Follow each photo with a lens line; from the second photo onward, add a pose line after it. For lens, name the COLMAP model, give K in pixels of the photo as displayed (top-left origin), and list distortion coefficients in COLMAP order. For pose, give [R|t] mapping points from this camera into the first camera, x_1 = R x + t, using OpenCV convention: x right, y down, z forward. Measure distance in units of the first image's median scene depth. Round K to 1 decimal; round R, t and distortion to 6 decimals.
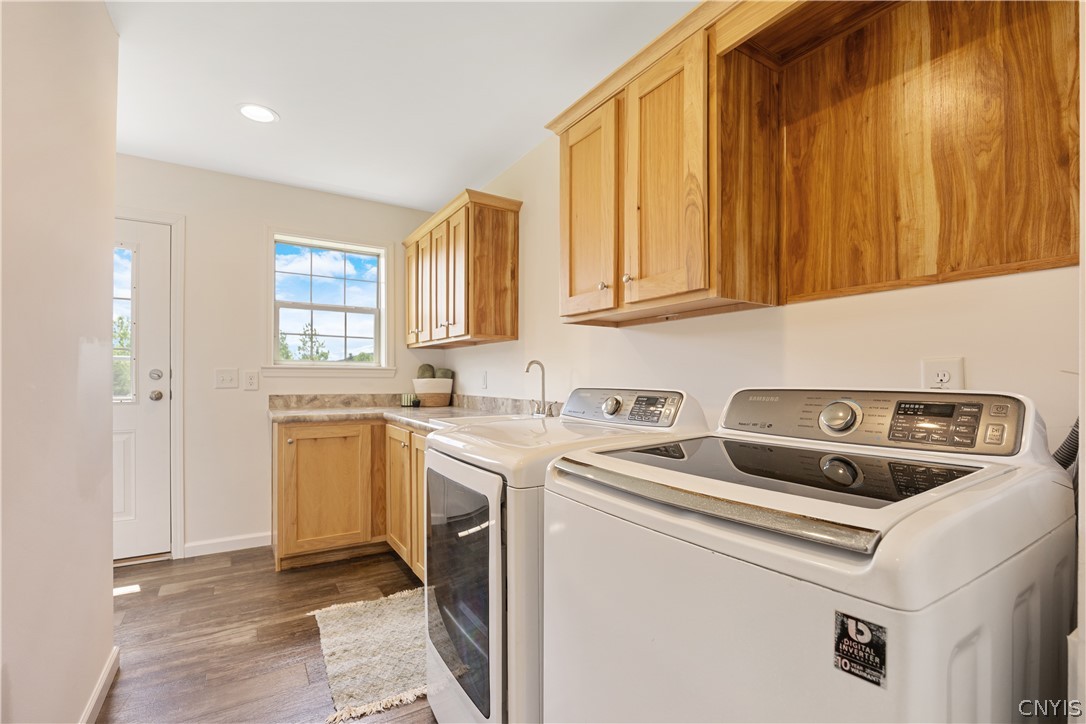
lens RADIAL K [[484.4, 0, 544.1], [0, 484.4, 370.3], [0, 0, 1]] dist [0.000452, 0.000120]
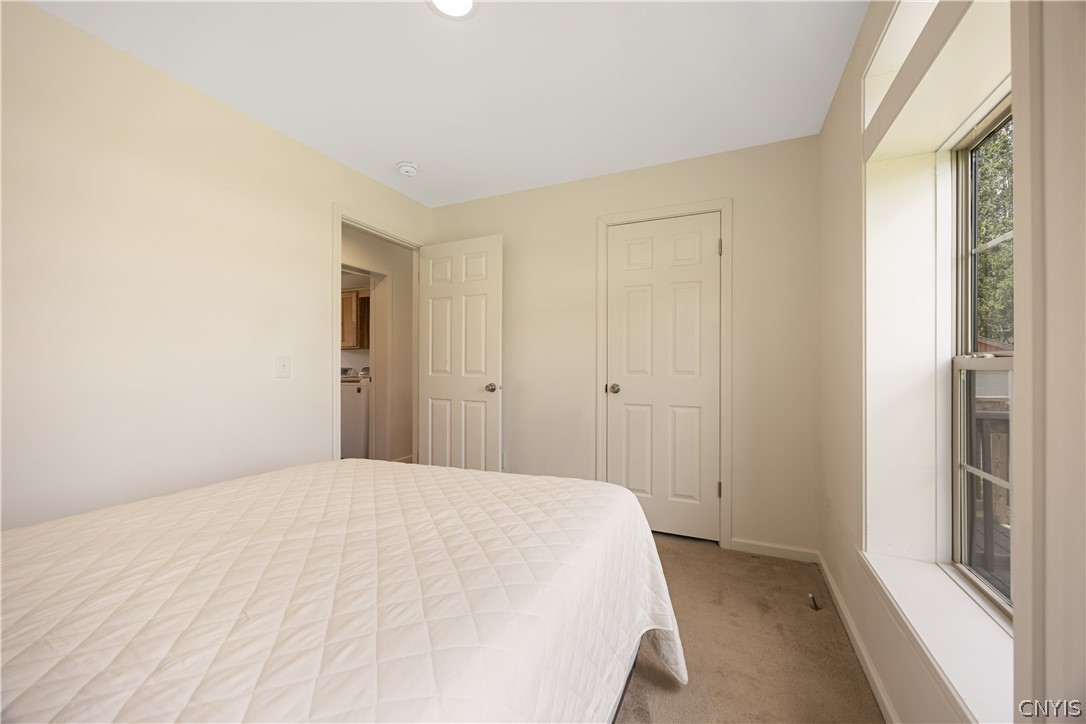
lens RADIAL K [[416.2, 0, 544.4], [0, 416.2, 361.6], [0, 0, 1]] dist [-0.002240, -0.000083]
pose [[0.834143, 0.004846, 0.551527, -0.381302], [-0.006911, 0.999975, 0.001665, -0.034775], [-0.551505, -0.005200, 0.834155, -3.449419]]
